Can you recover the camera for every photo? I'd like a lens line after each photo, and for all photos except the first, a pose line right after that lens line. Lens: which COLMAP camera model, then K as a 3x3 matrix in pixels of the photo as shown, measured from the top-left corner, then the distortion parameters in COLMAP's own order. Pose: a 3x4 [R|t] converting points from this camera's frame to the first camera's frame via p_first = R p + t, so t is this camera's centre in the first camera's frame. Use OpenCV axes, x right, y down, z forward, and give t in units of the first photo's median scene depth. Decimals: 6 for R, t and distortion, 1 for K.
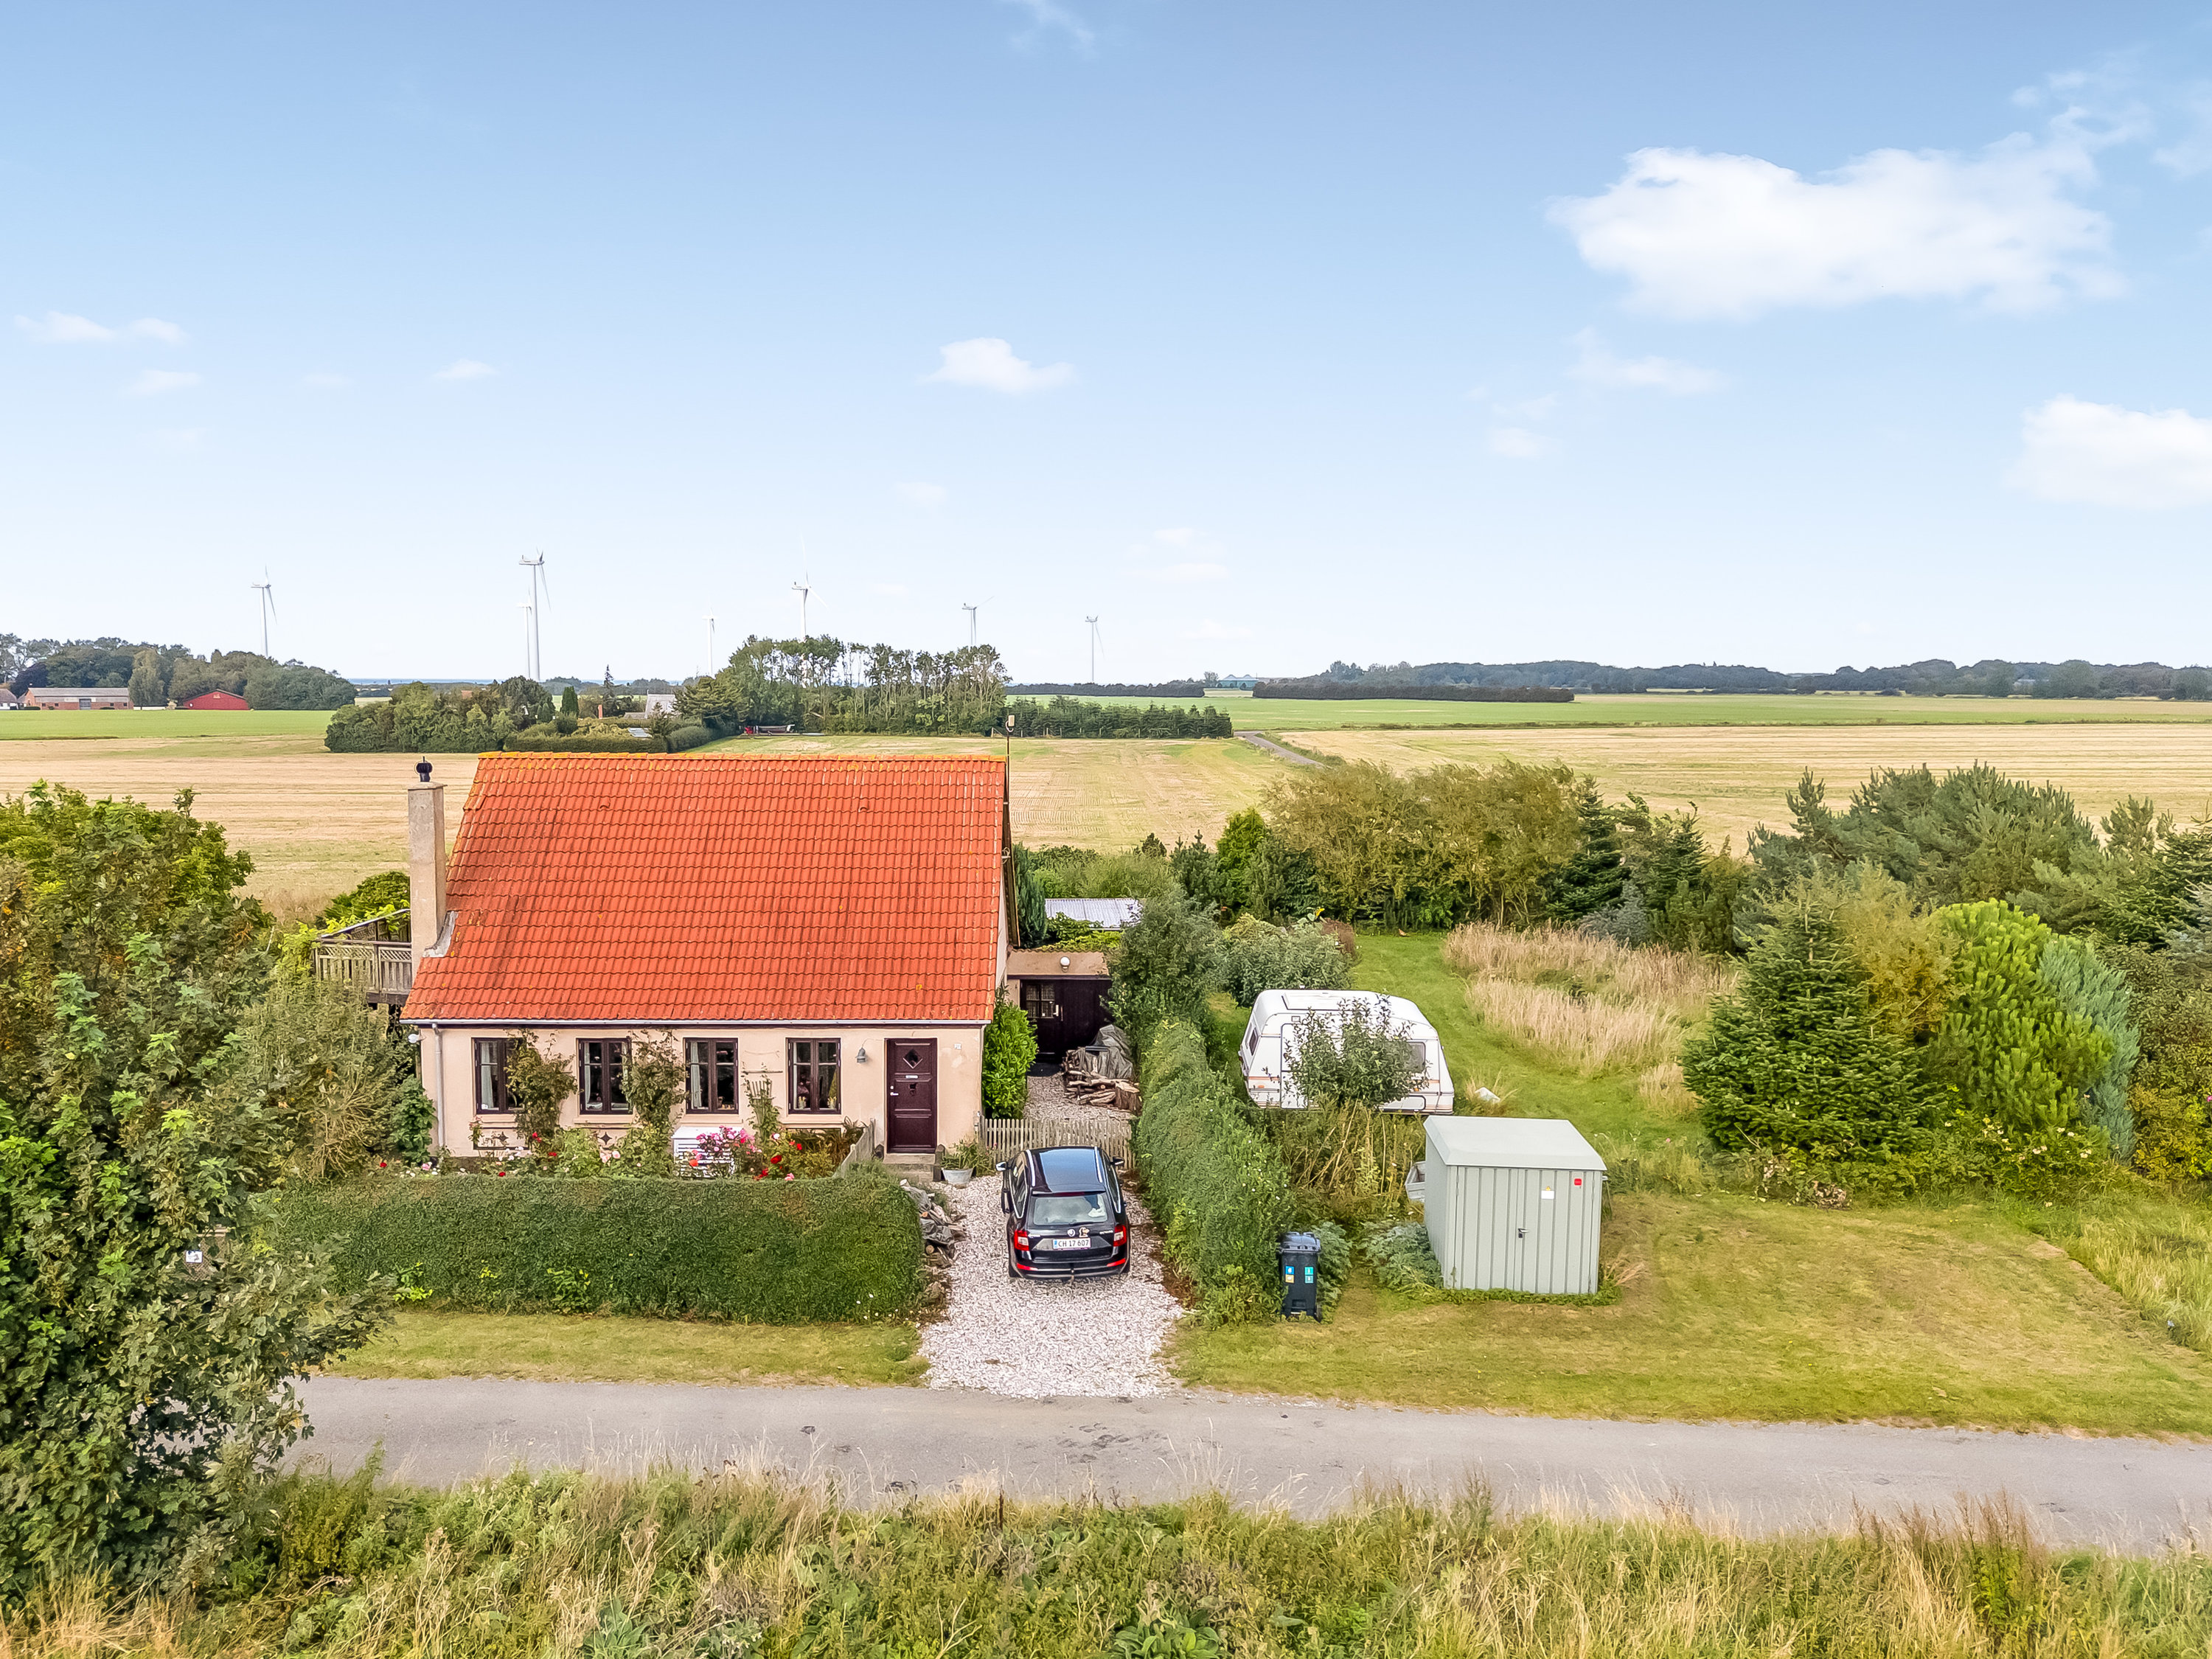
lens RADIAL K [[1639.1, 0, 1106.0], [0, 1639.1, 829.5], [0, 0, 1]] dist [0.087624, -0.078932]
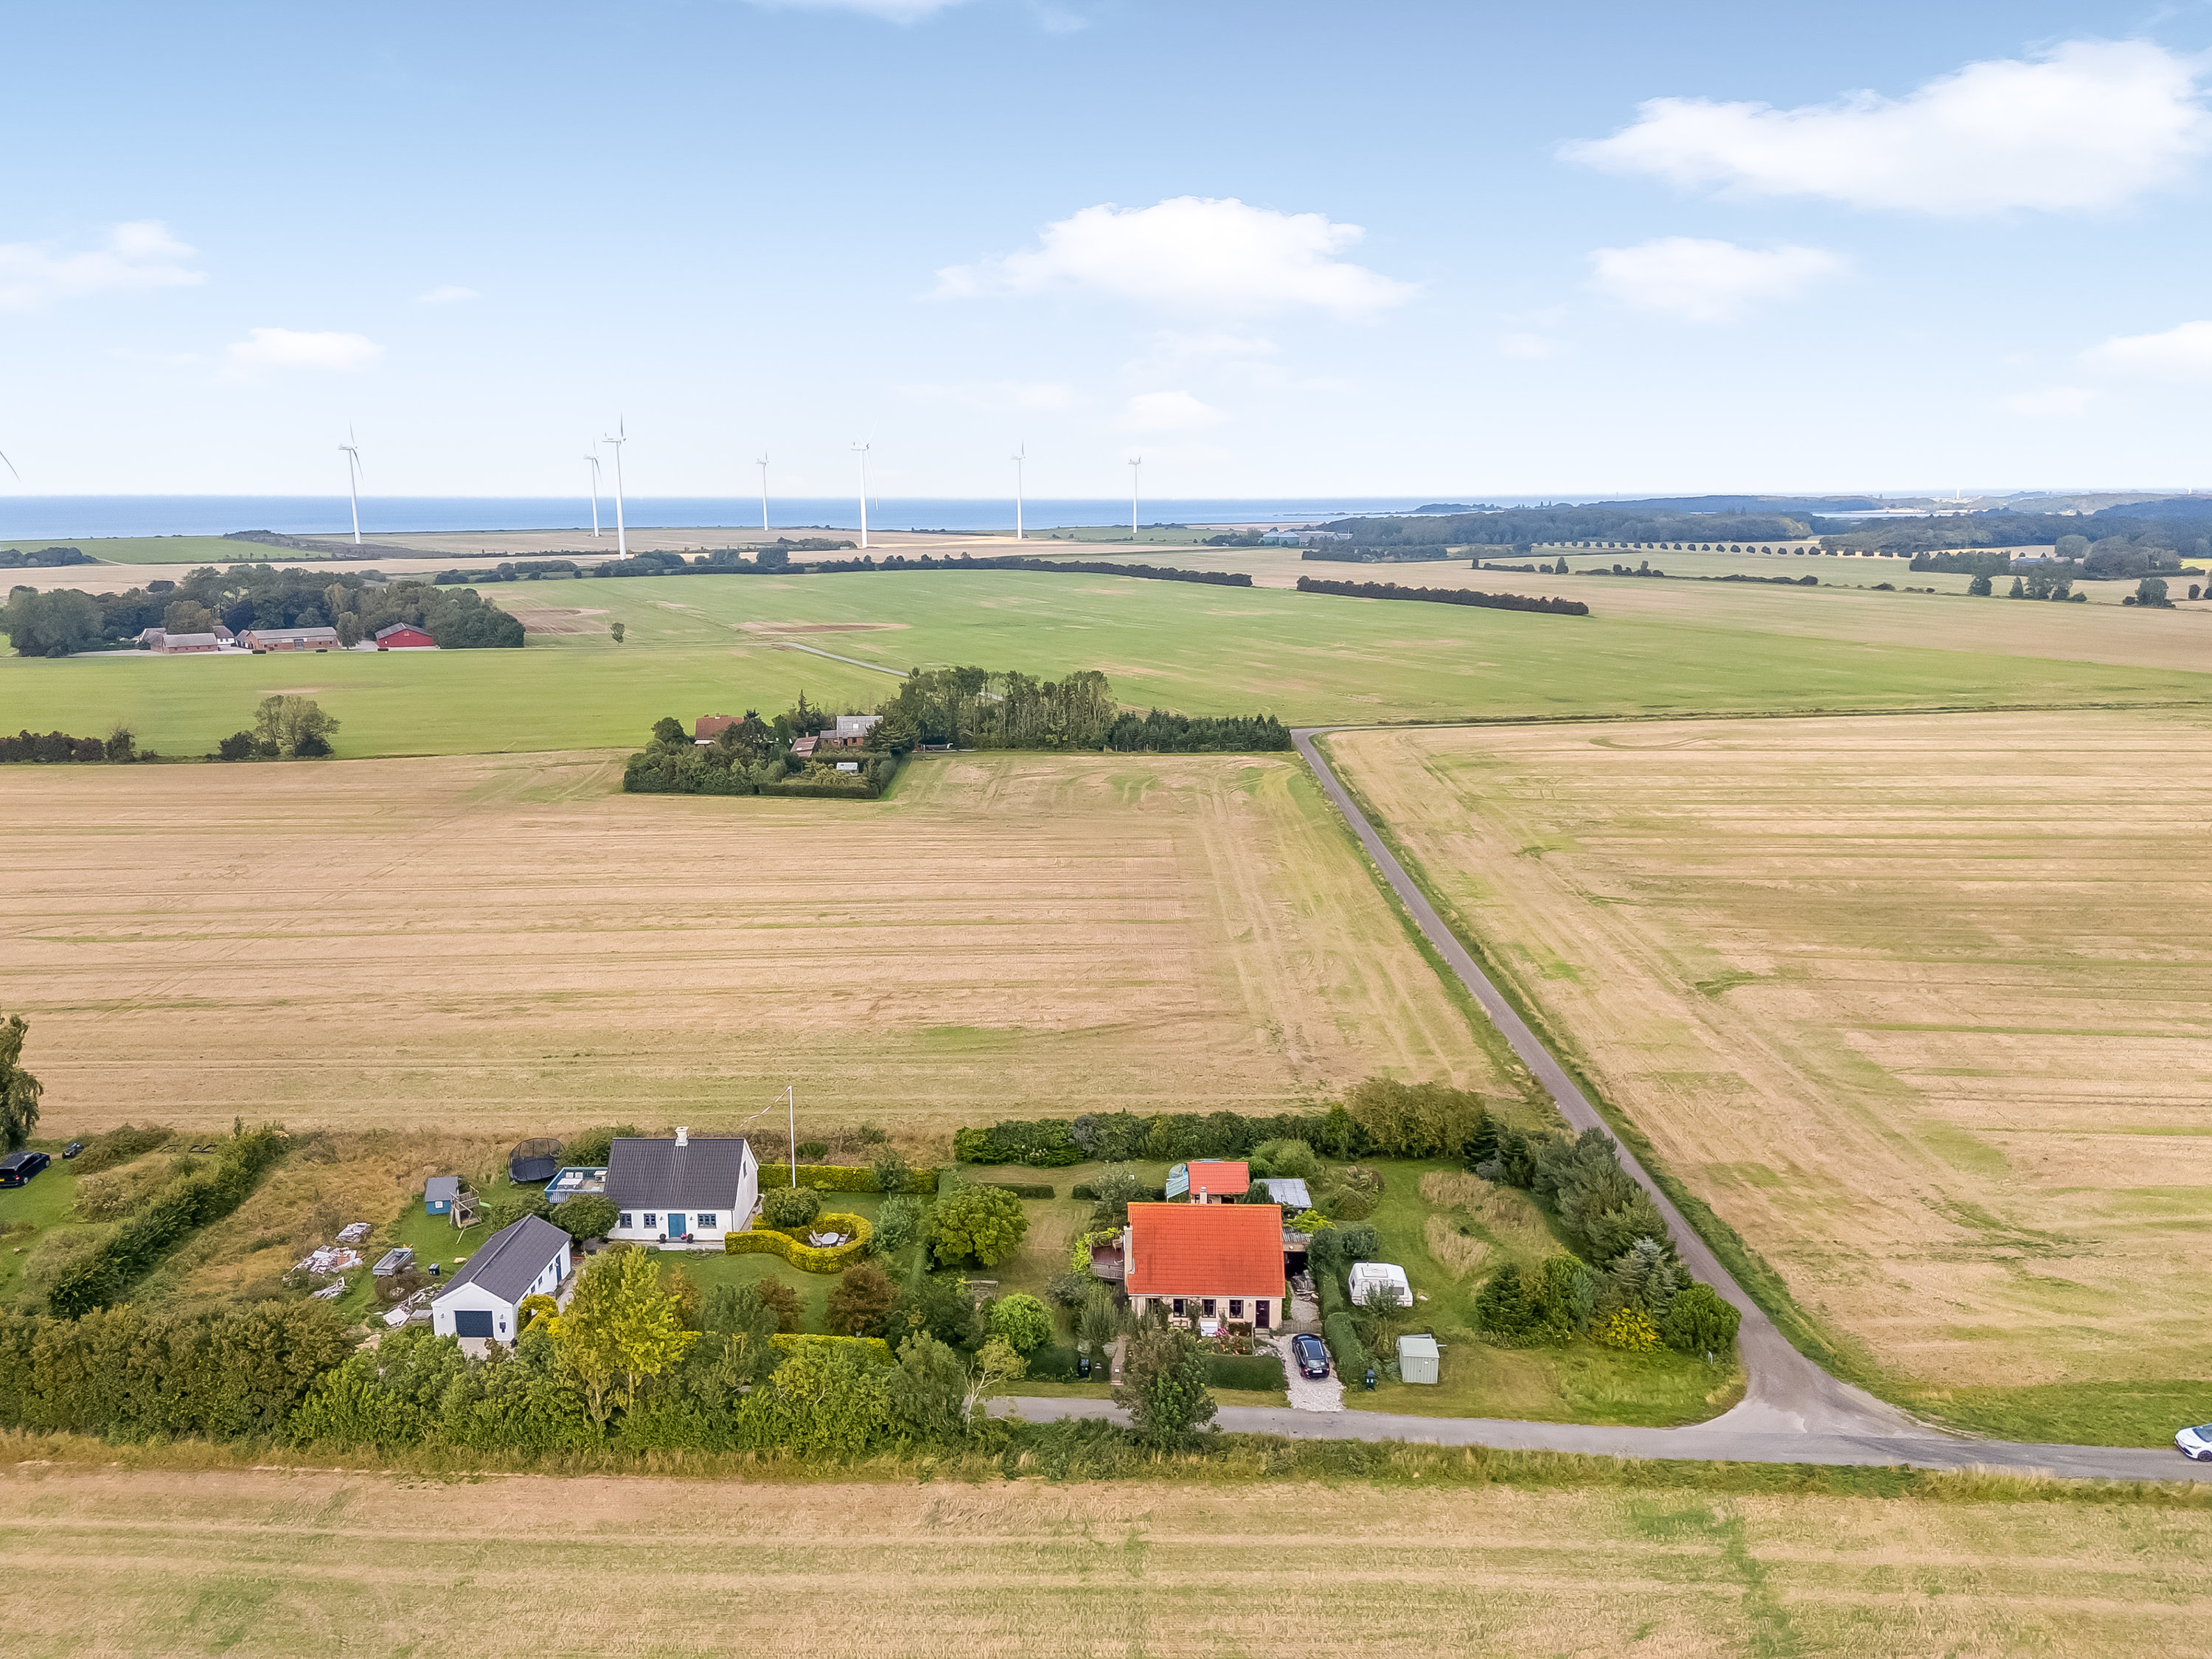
lens RADIAL K [[1622.6, 0, 1106.0], [0, 1622.6, 829.5], [0, 0, 1]] dist [0.087370, -0.079460]
pose [[0.999744, -0.002445, -0.022515, -0.384316], [0.005032, 0.993284, 0.115591, -1.346532], [0.022081, -0.115675, 0.993042, -2.533092]]
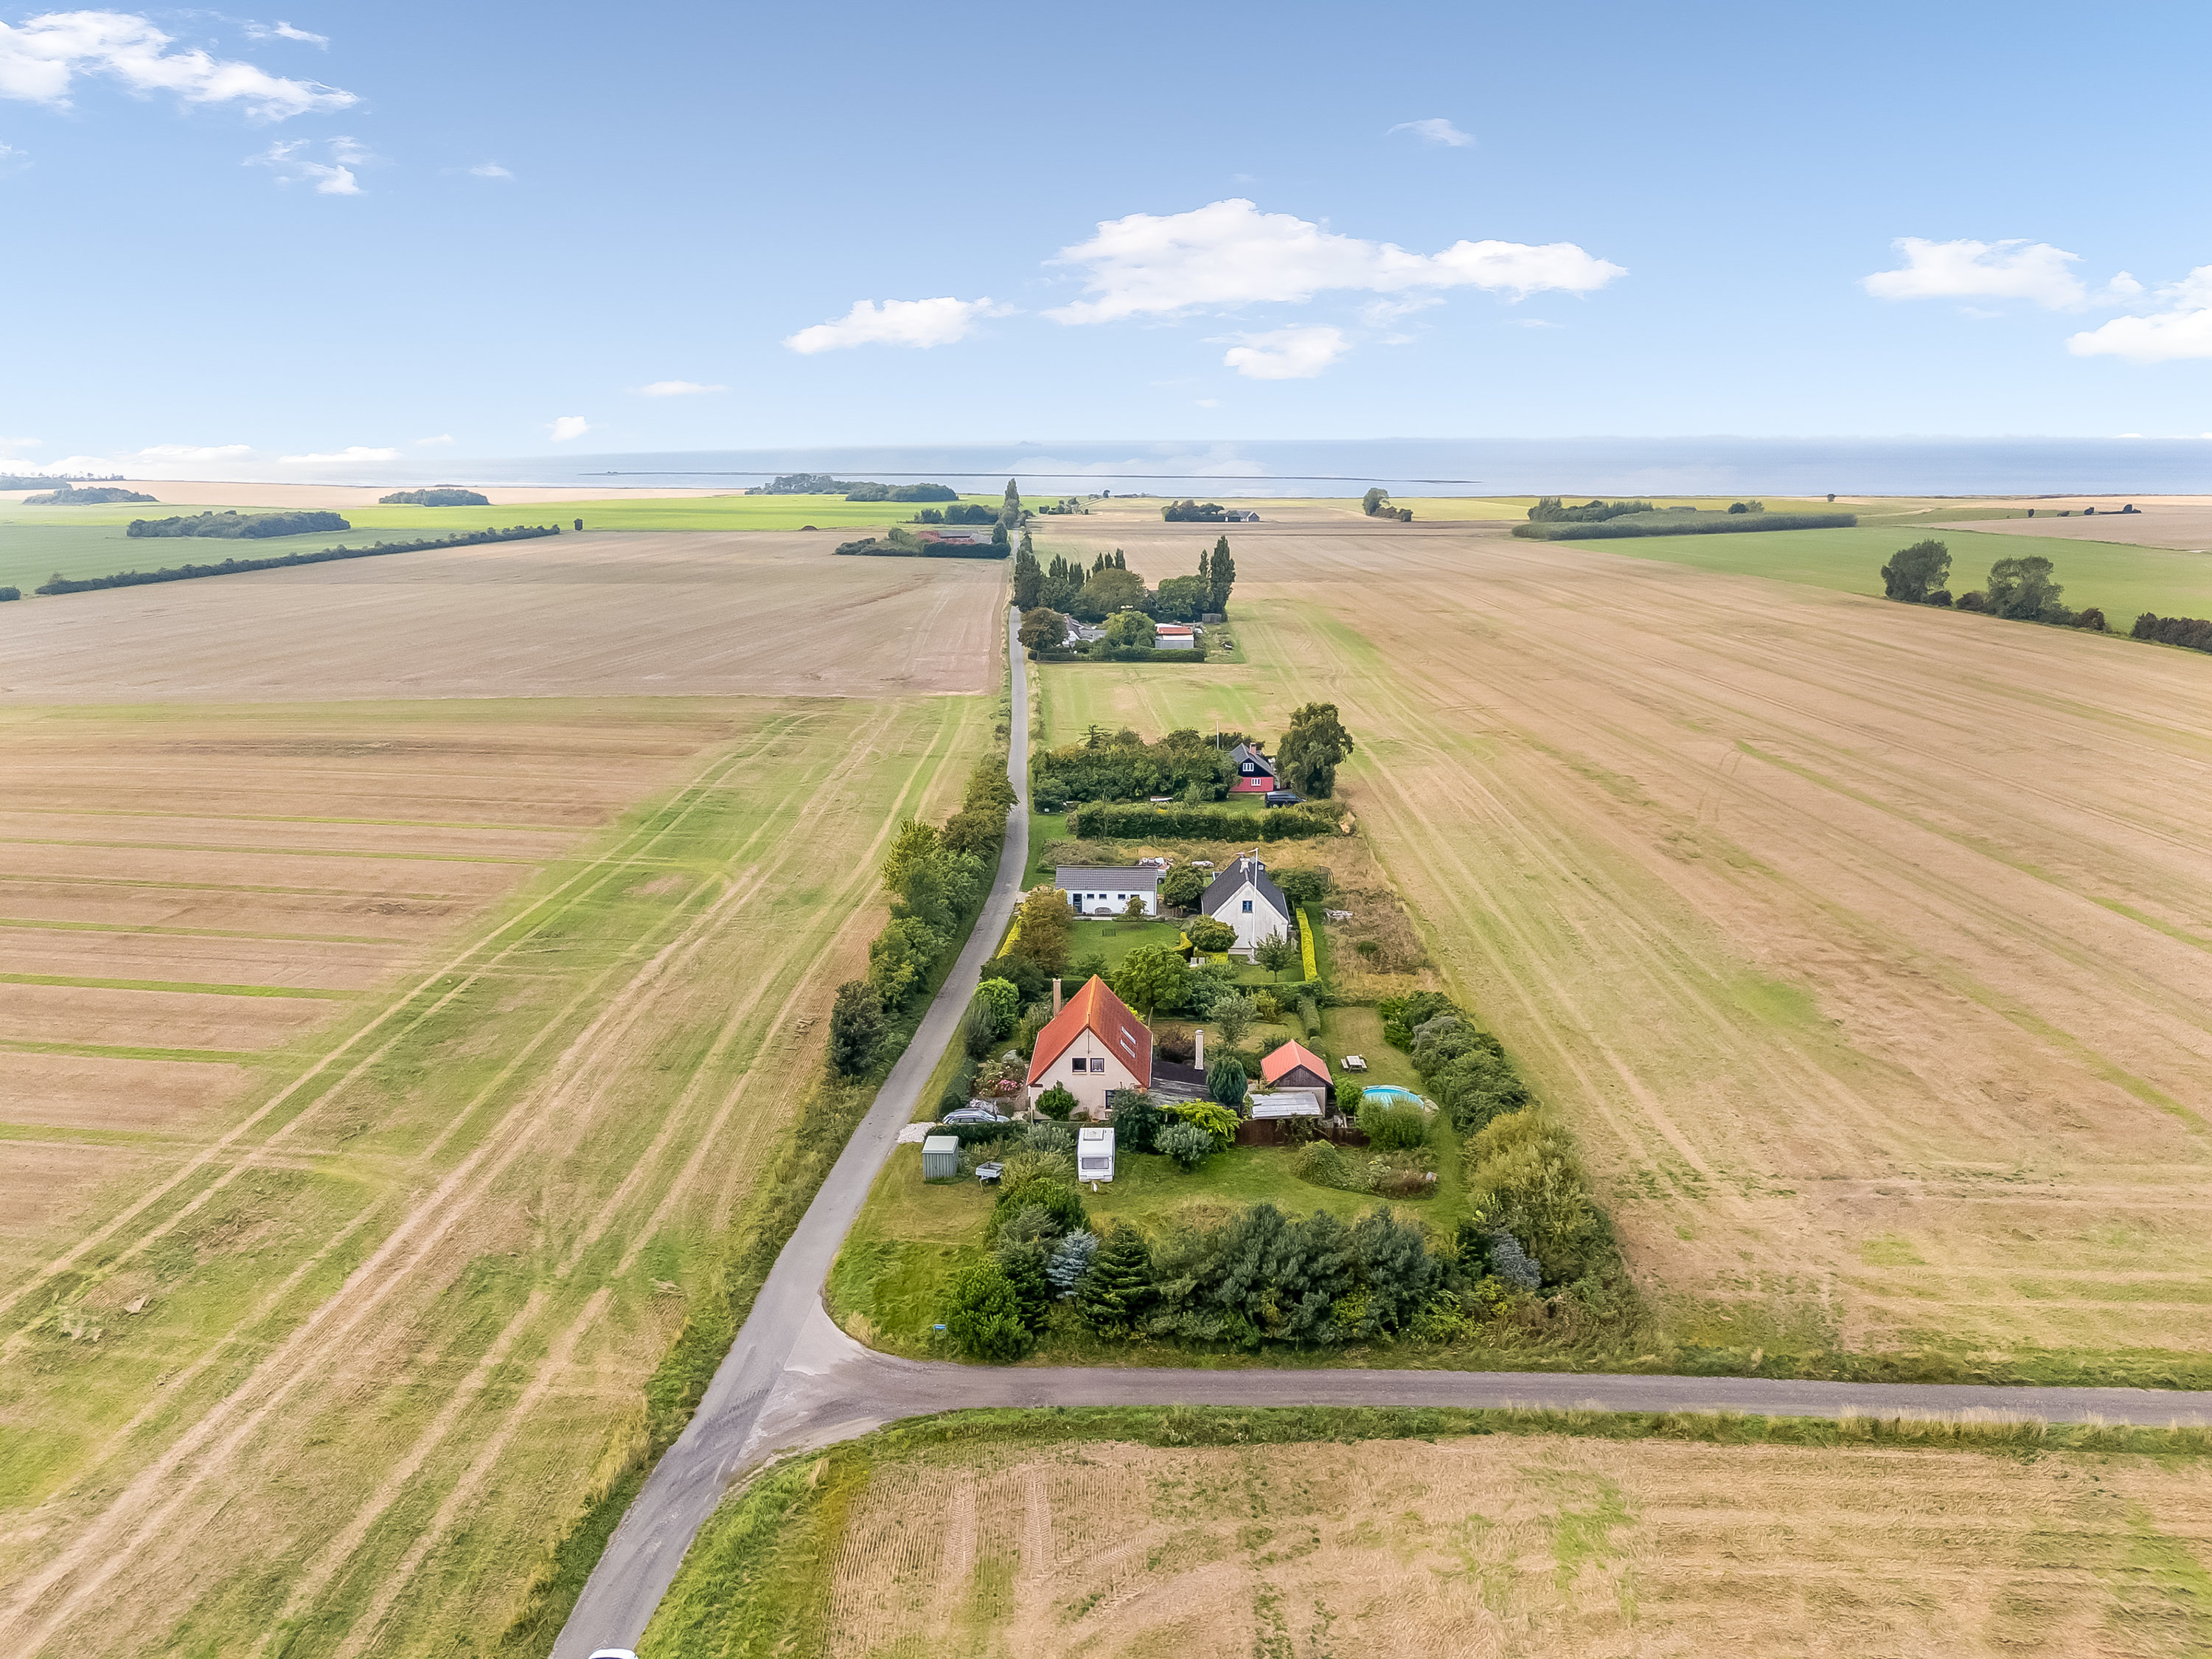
lens RADIAL K [[1622.6, 0, 1106.0], [0, 1622.6, 829.5], [0, 0, 1]] dist [0.087370, -0.079460]
pose [[-0.028158, 0.229819, -0.972826, 3.443763], [-0.088471, 0.968820, 0.231434, -1.346490], [0.995681, 0.092584, -0.006948, 1.138836]]
